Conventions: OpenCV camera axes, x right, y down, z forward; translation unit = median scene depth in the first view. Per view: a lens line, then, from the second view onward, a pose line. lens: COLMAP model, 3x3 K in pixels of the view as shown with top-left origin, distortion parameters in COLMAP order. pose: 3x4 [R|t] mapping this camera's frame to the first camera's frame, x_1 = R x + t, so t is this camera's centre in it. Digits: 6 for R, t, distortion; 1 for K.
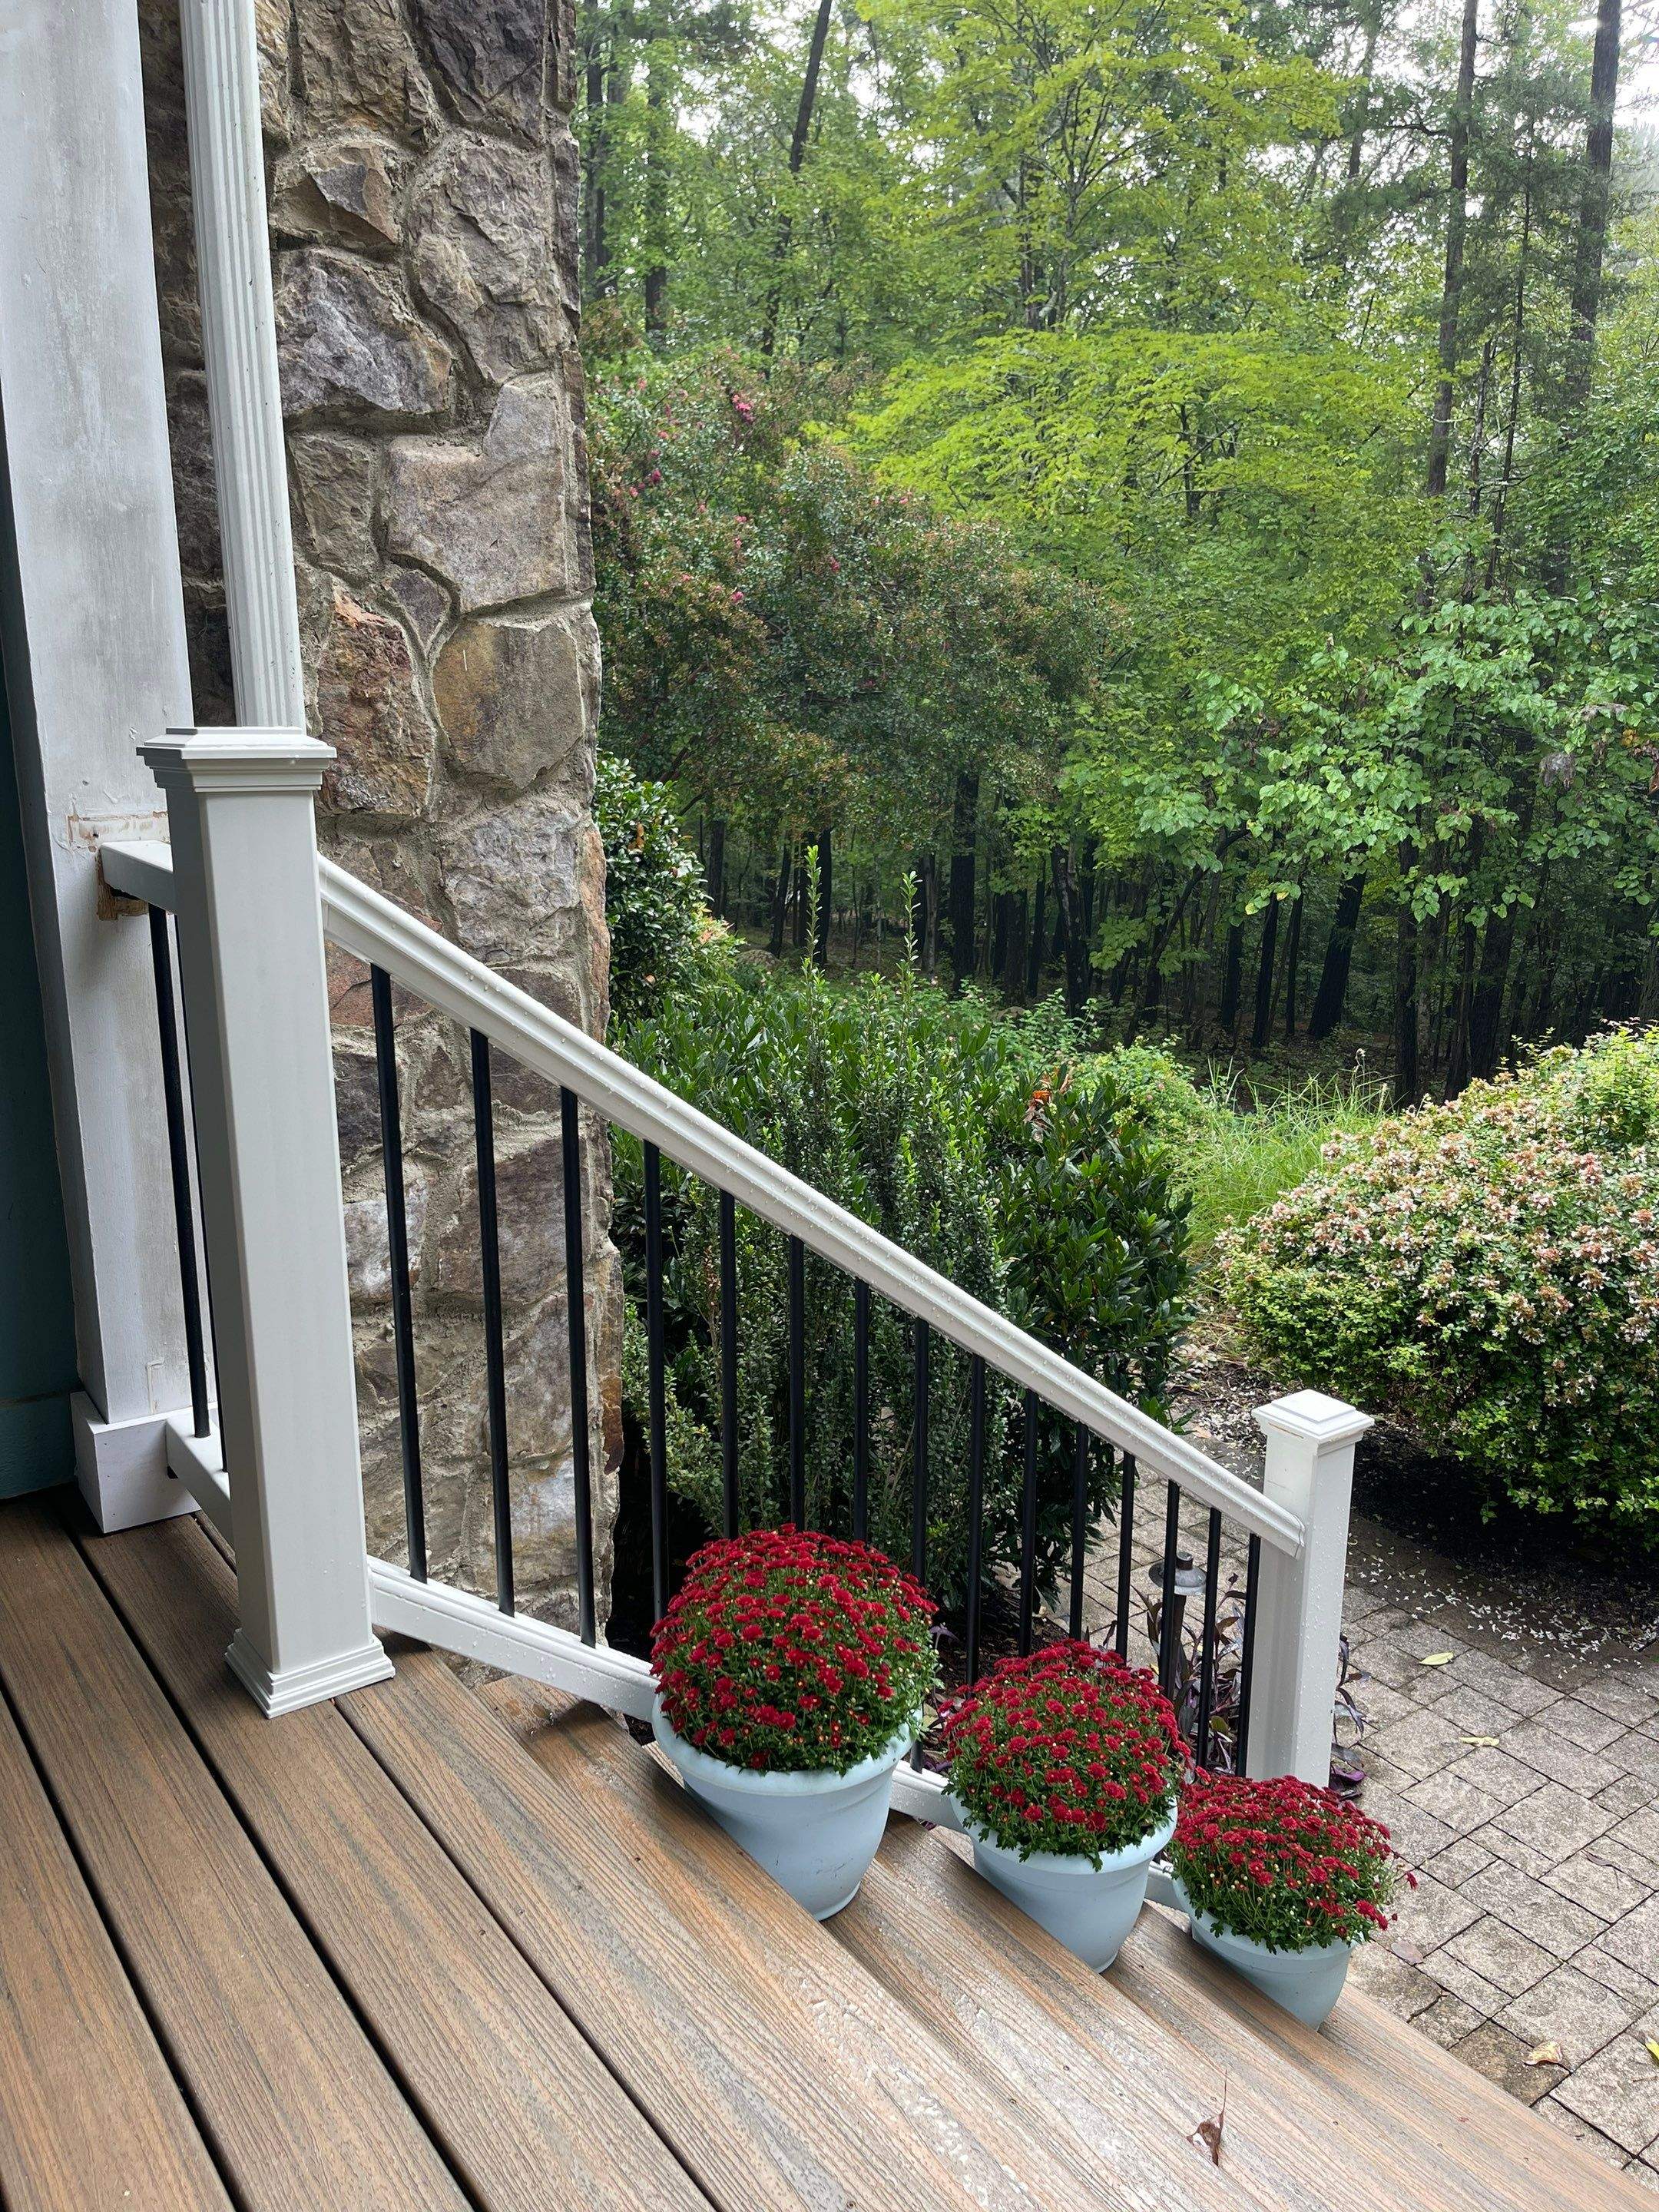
lens RADIAL K [[1667.1, 0, 833.4], [0, 1667.1, 1125.8], [0, 0, 1]] dist [0.066968, -0.081475]
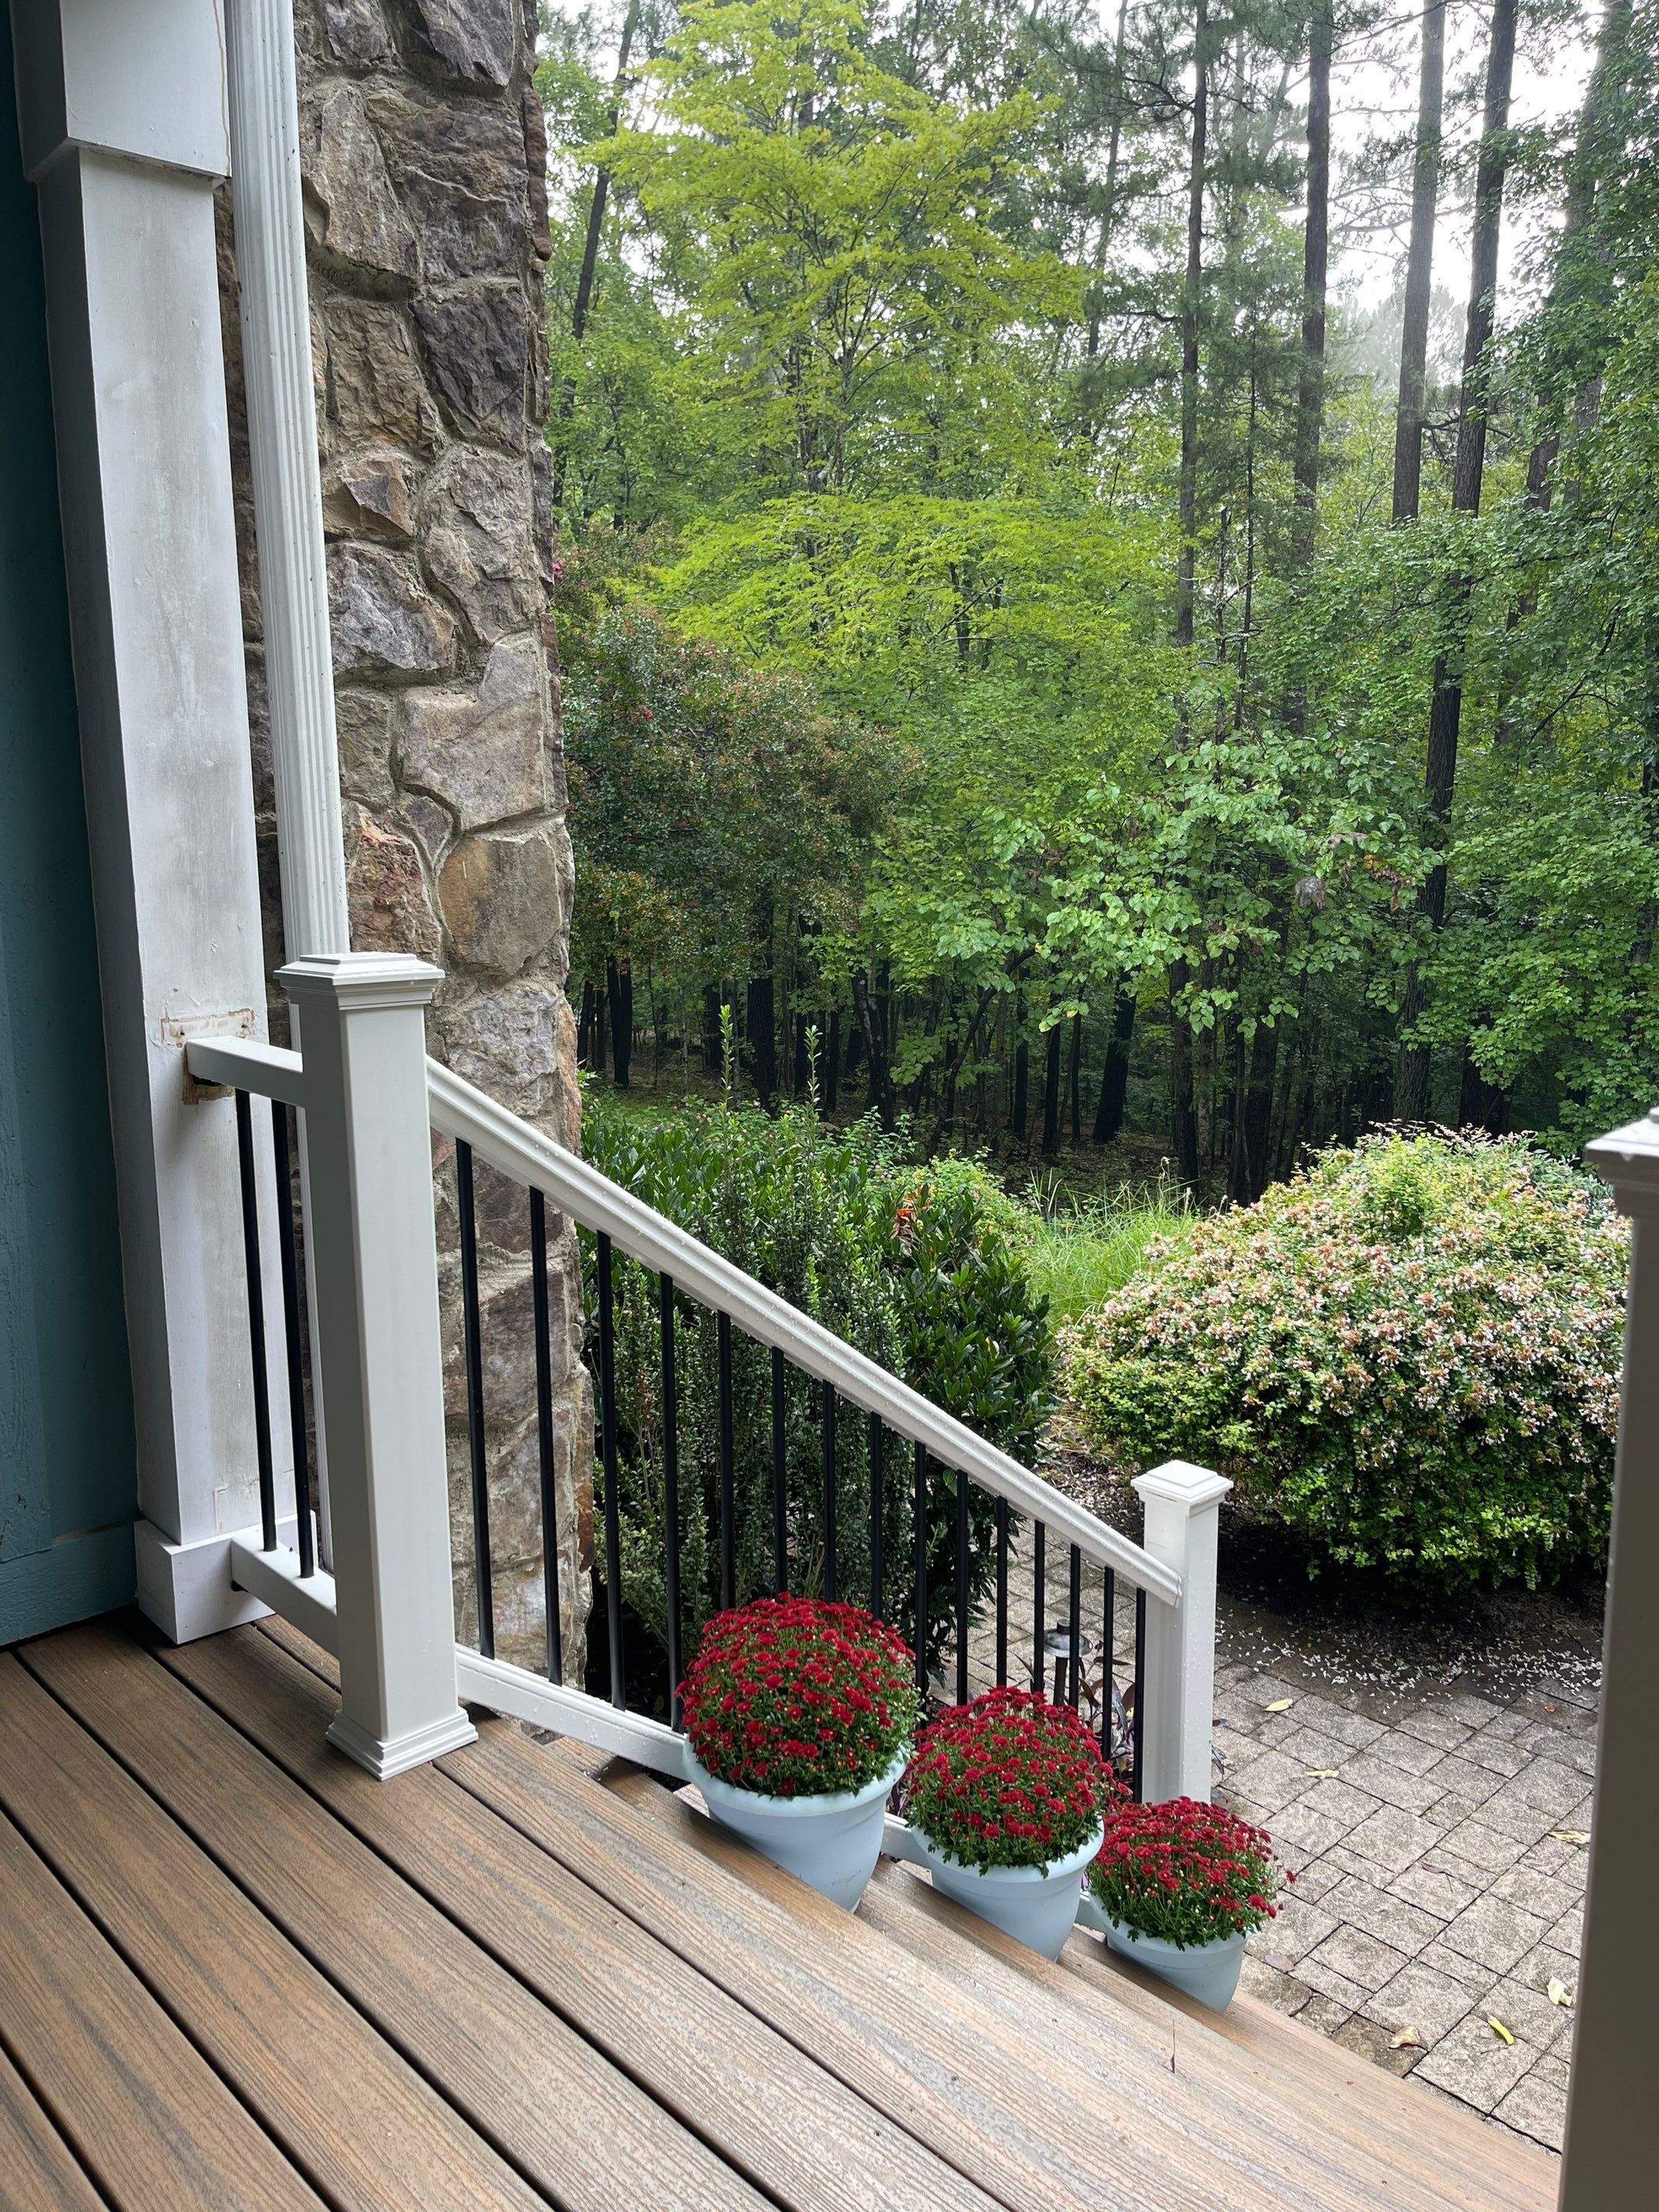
lens RADIAL K [[1667.1, 0, 838.3], [0, 1667.1, 1121.0], [0, 0, 1]] dist [0.066968, -0.081475]
pose [[0.991251, -0.033440, 0.127683, -0.065981], [0.042494, 0.996721, -0.068858, -0.005692], [-0.124961, 0.073681, 0.989422, -0.103100]]
